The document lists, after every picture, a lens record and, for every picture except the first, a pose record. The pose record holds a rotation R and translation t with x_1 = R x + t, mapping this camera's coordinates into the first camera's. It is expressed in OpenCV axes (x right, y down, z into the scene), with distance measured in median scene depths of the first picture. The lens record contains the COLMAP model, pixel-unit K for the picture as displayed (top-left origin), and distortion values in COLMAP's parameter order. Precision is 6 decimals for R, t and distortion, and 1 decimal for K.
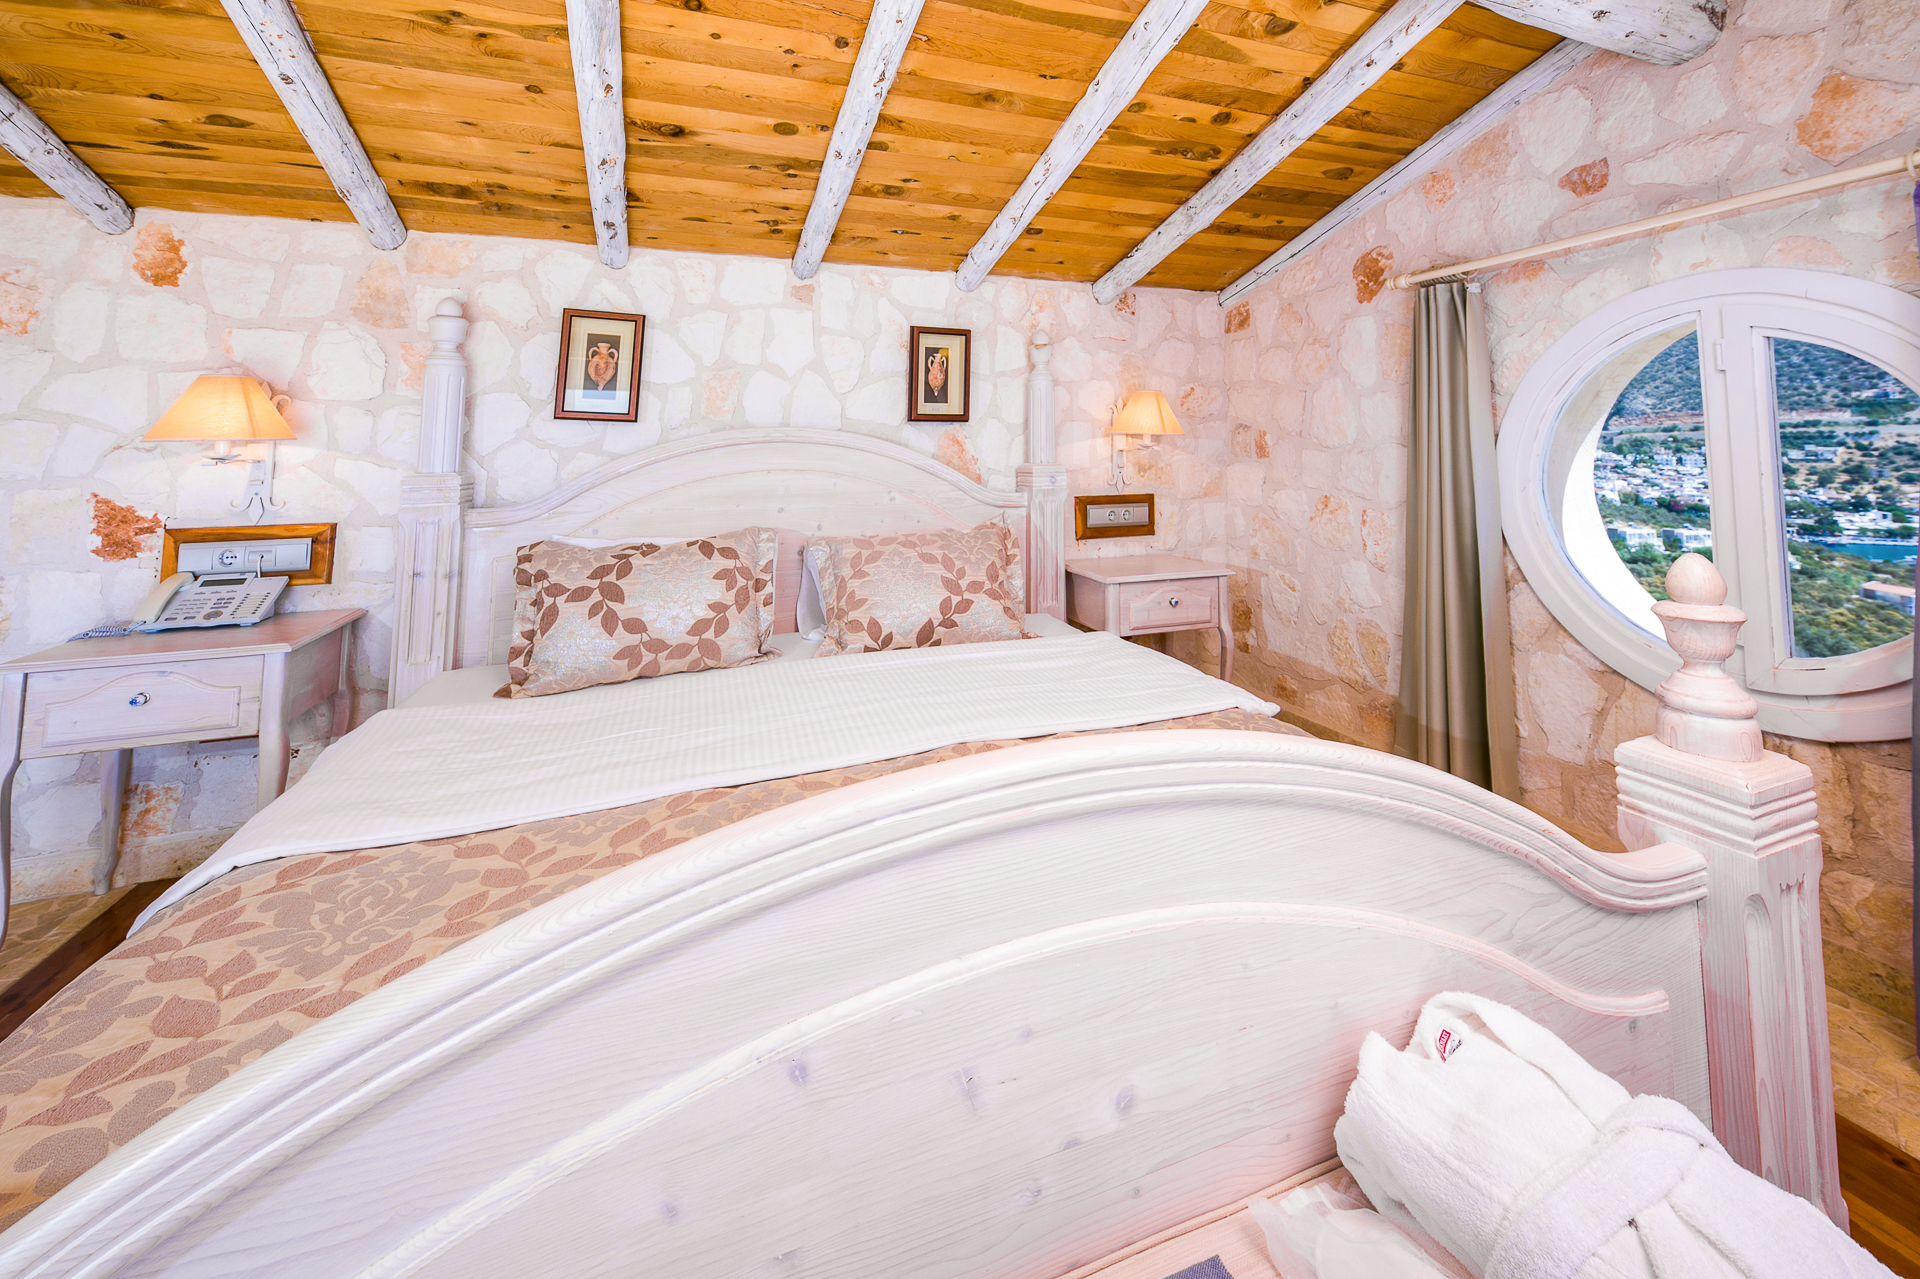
lens RADIAL K [[744.7, 0, 966.5], [0, 744.7, 395.7], [0, 0, 1]] dist [0.006442, -0.003783]
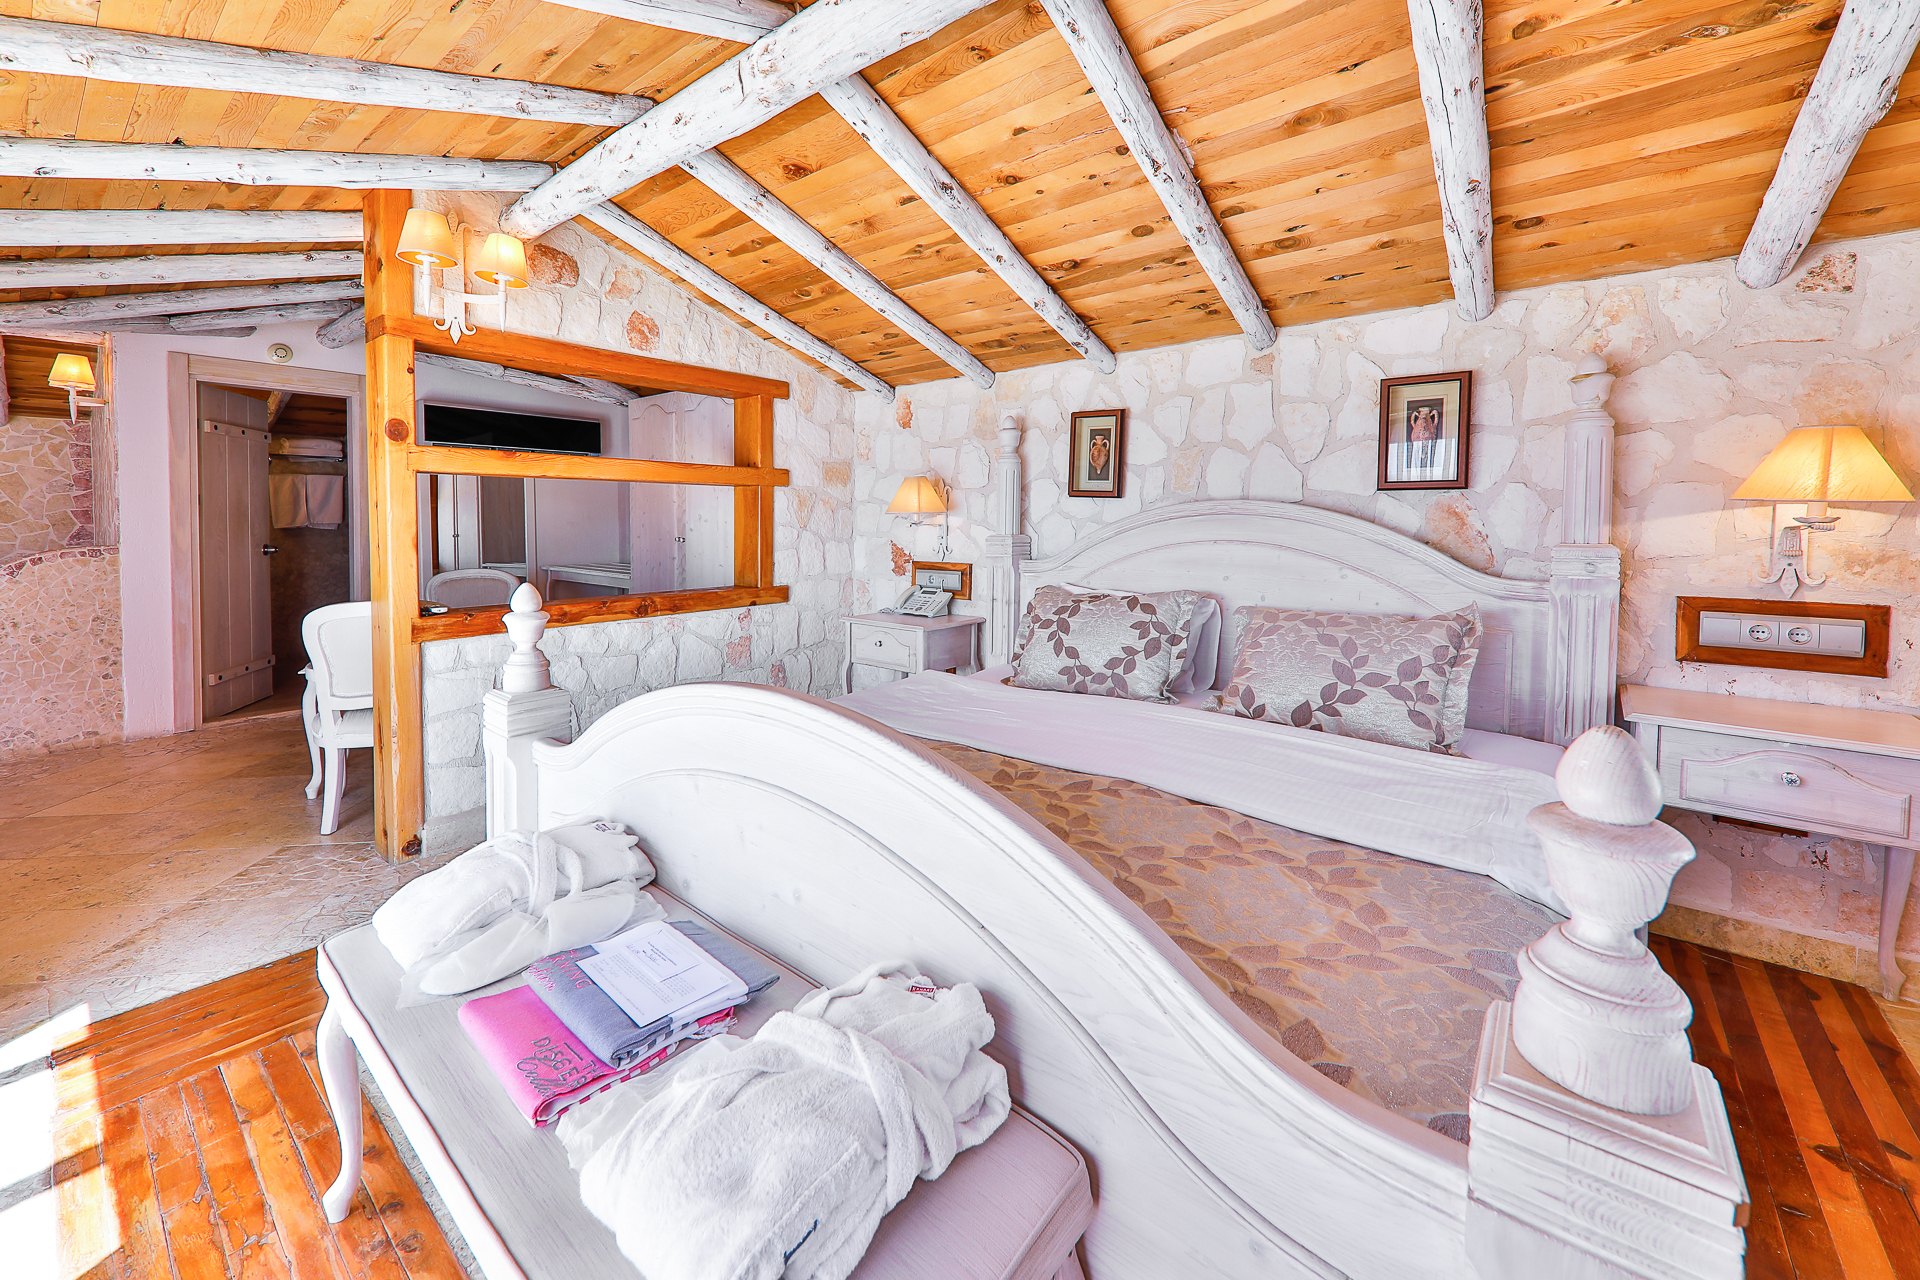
lens RADIAL K [[744.7, 0, 938.3], [0, 744.7, 546.4], [0, 0, 1]] dist [0.006442, -0.003783]
pose [[0.496743, 0.038492, -0.867044, 0.522990], [0.056121, 0.995501, 0.076348, 0.004404], [0.866081, -0.086585, 0.492348, 0.139120]]
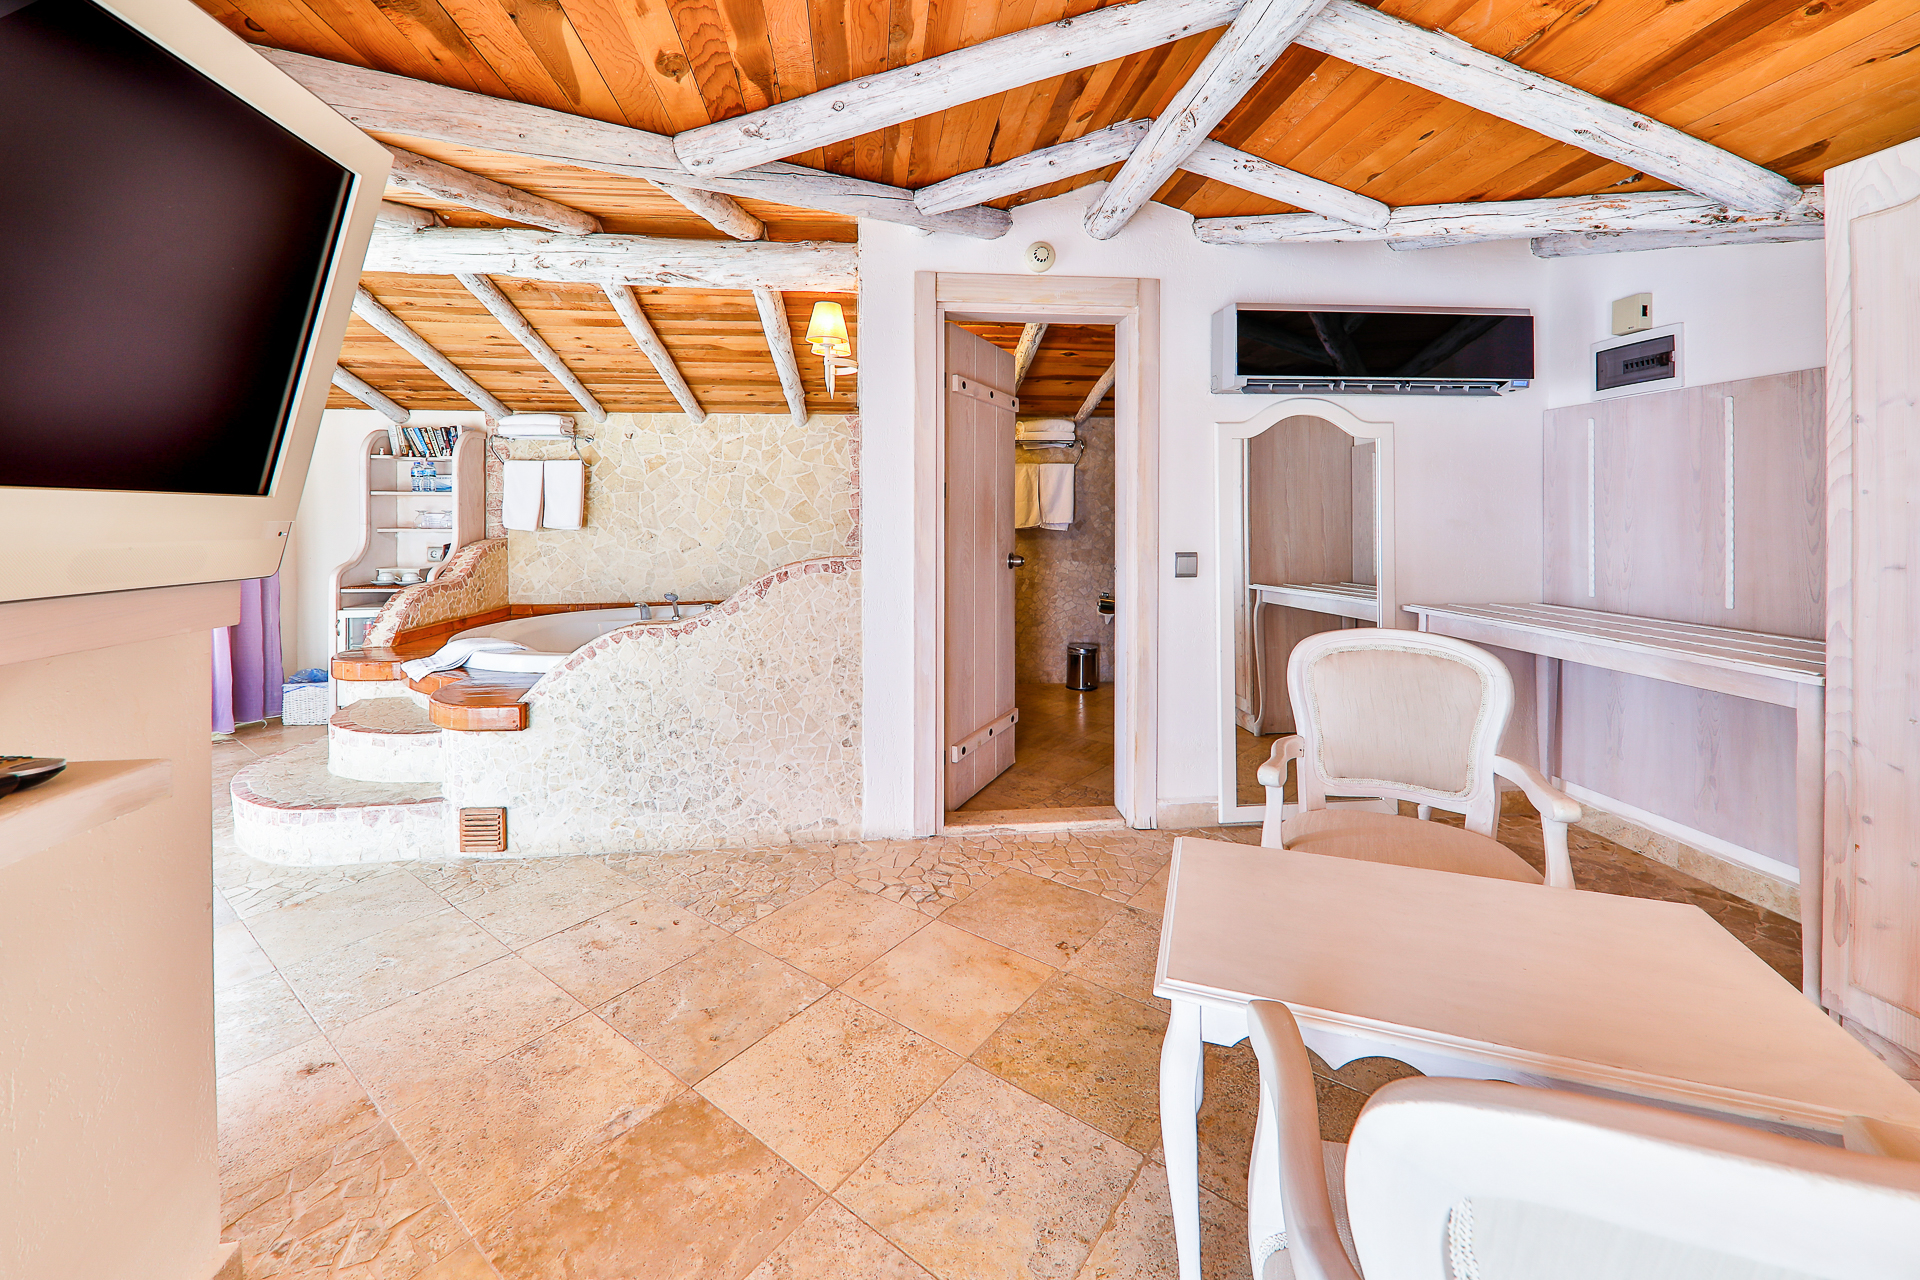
lens RADIAL K [[744.7, 0, 948.2], [0, 744.7, 525.4], [0, 0, 1]] dist [0.006442, -0.003783]
pose [[-0.249198, 0.016068, -0.968319, -0.758160], [0.074463, 0.997220, -0.002615, -0.006880], [0.965586, -0.072755, -0.249702, -0.207257]]
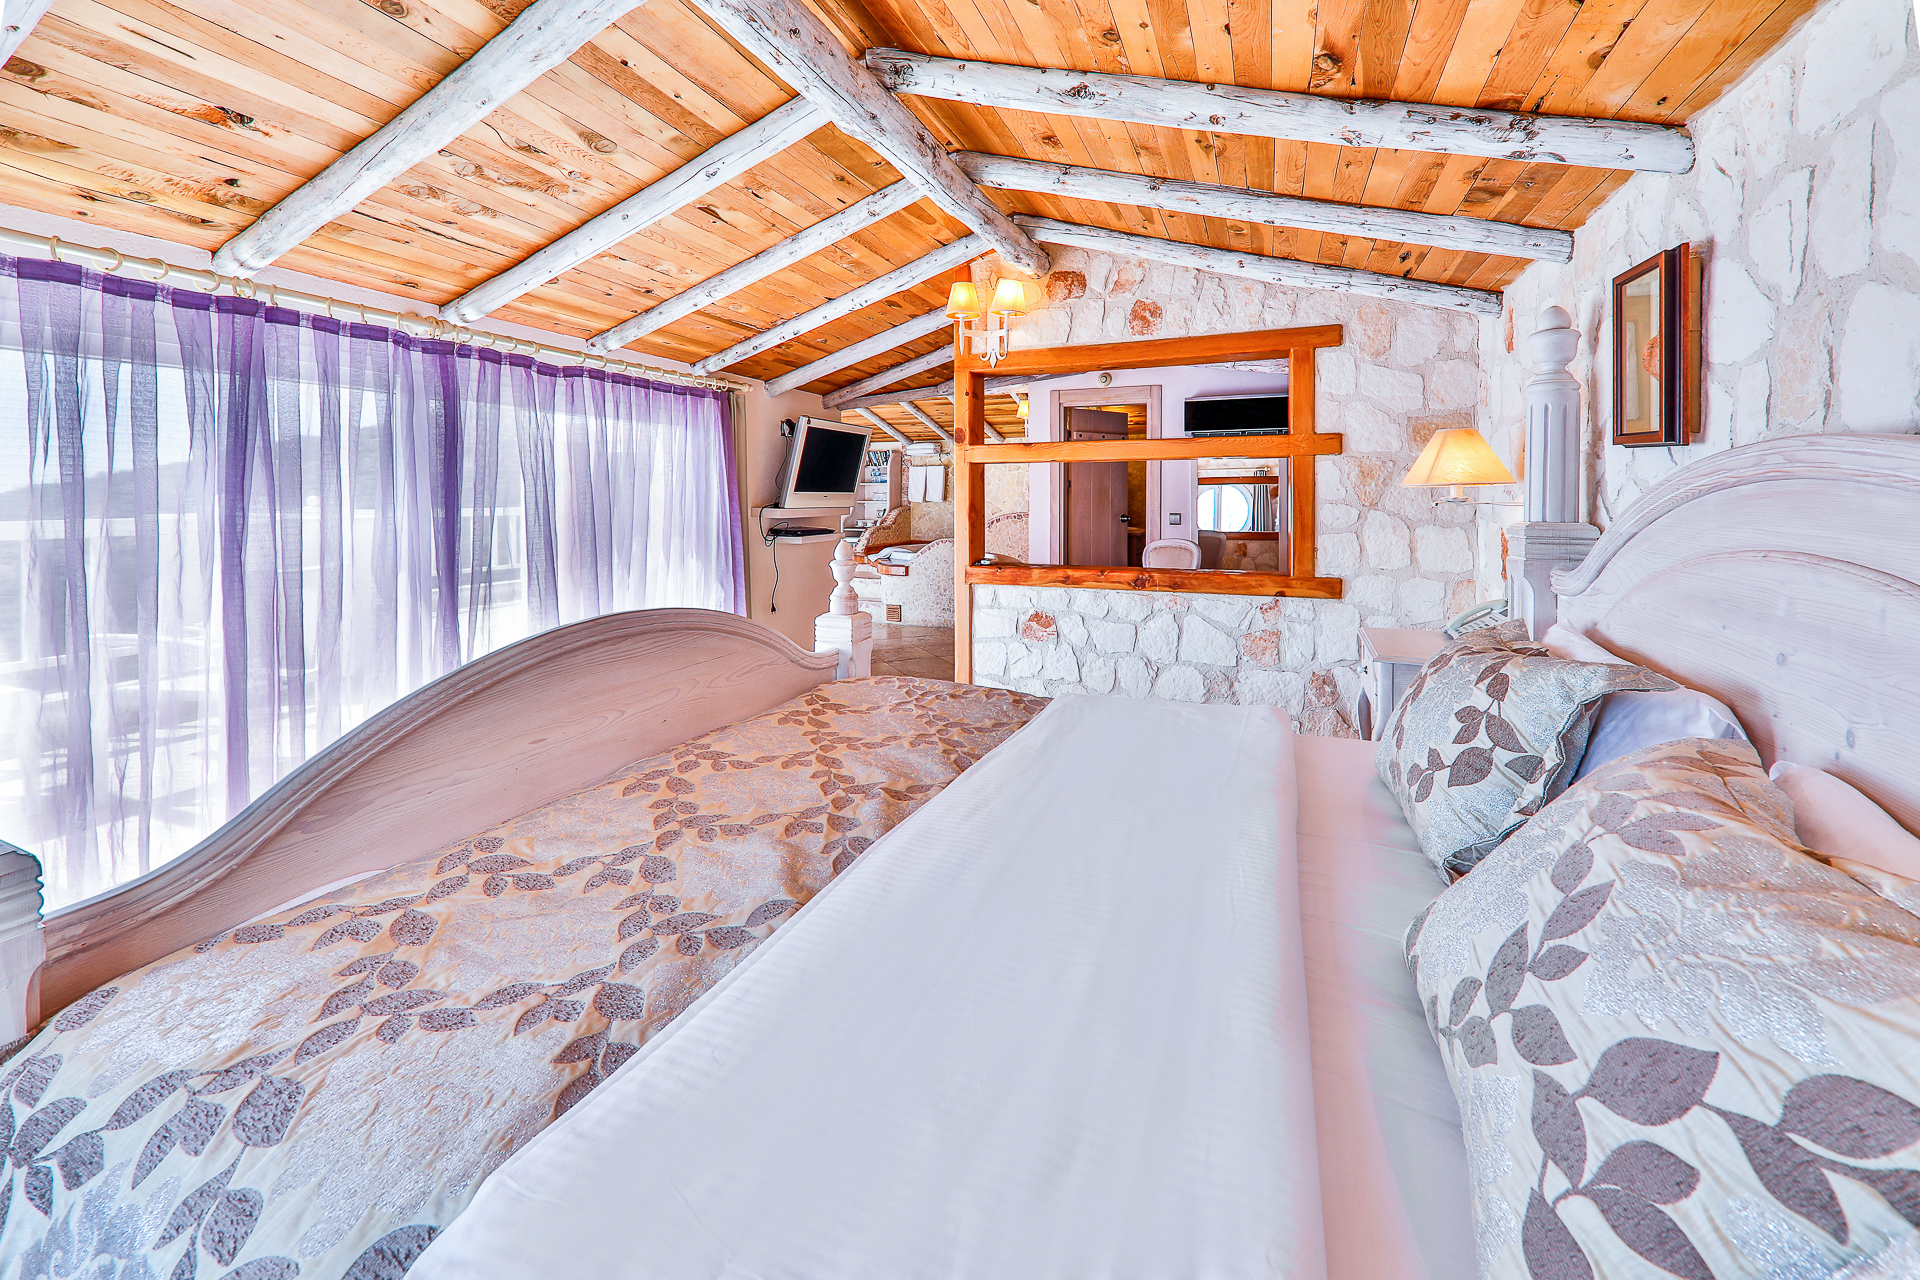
lens RADIAL K [[744.7, 0, 962.9], [0, 744.7, 496.2], [0, 0, 1]] dist [0.006442, -0.003783]
pose [[-0.678931, 0.008776, -0.734150, 0.342271], [0.059391, 0.997308, -0.043002, 0.070806], [0.731796, -0.072797, -0.677624, 1.072869]]
